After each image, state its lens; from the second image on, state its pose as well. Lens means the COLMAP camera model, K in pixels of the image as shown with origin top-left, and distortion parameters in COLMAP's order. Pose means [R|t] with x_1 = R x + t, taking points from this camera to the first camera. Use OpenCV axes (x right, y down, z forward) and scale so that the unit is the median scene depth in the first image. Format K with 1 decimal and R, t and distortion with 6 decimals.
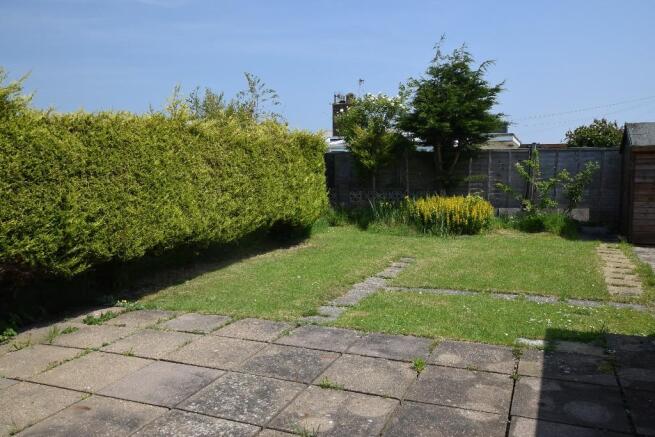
lens RADIAL K [[543.0, 0, 327.5], [0, 543.0, 213.5], [0, 0, 1]] dist [0.001697, 0.007874]
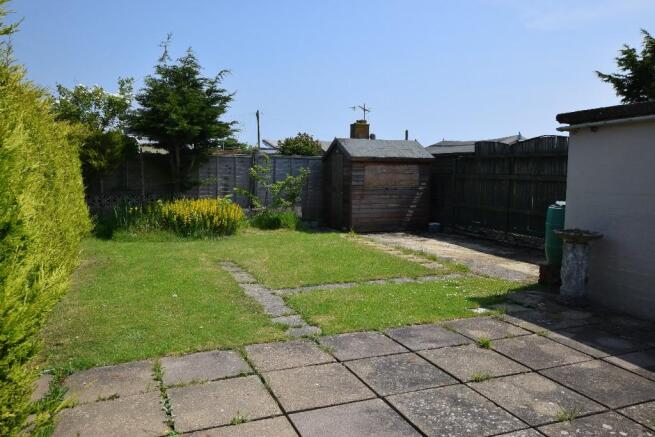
lens RADIAL K [[509.5, 0, 328.0], [0, 509.5, 224.4], [0, 0, 1]] dist [0.010502, -0.002822]
pose [[0.708428, -0.058203, 0.703379, -0.275556], [0.044112, 0.998297, 0.038178, -0.010395], [-0.704403, 0.003981, 0.709789, 0.155514]]
